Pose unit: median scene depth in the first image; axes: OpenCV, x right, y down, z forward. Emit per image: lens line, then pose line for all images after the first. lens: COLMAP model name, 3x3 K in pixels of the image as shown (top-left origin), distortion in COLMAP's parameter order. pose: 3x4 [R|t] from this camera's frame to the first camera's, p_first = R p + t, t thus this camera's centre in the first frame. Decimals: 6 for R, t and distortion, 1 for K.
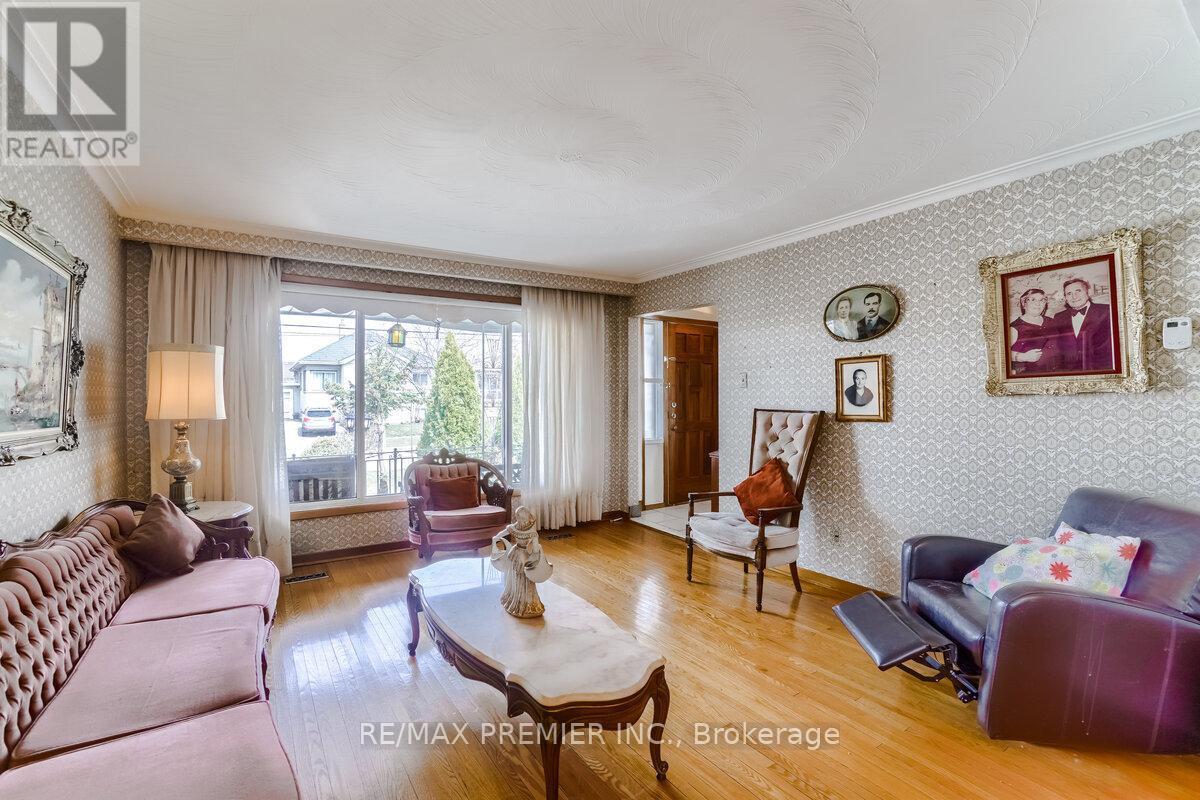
lens RADIAL K [[533.7, 0, 599.3], [0, 533.7, 398.5], [0, 0, 1]] dist [-0.044099, 0.000872]
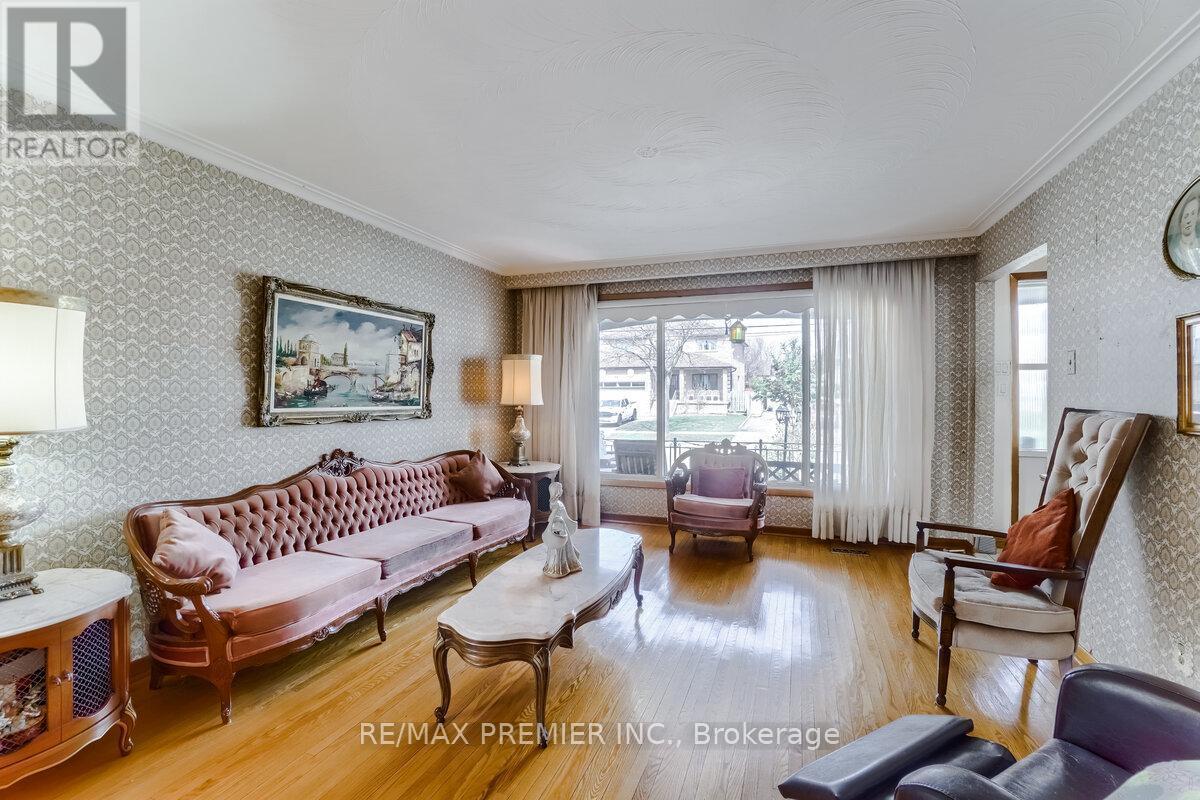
lens RADIAL K [[533.7, 0, 602.7], [0, 533.7, 402.2], [0, 0, 1]] dist [-0.044099, 0.000872]
pose [[0.591400, 0.016989, -0.806199, 0.424188], [-0.002371, 0.999810, 0.019330, 0.001922], [0.806375, -0.009520, 0.591328, 0.194669]]
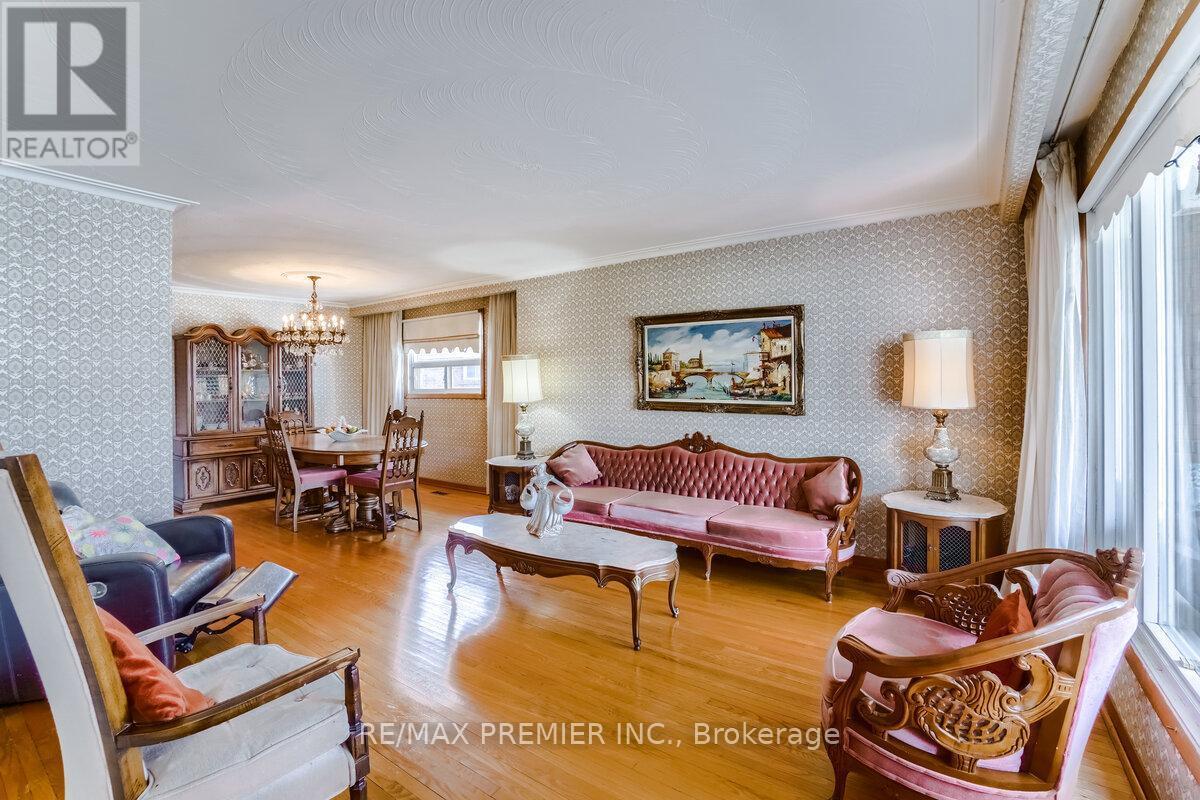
lens RADIAL K [[533.7, 0, 602.0], [0, 533.7, 384.1], [0, 0, 1]] dist [-0.044099, 0.000872]
pose [[-0.927723, 0.004686, -0.373239, 0.122233], [0.005982, 0.999979, -0.002316, -0.003183], [0.373221, -0.004381, -0.927732, 1.215184]]
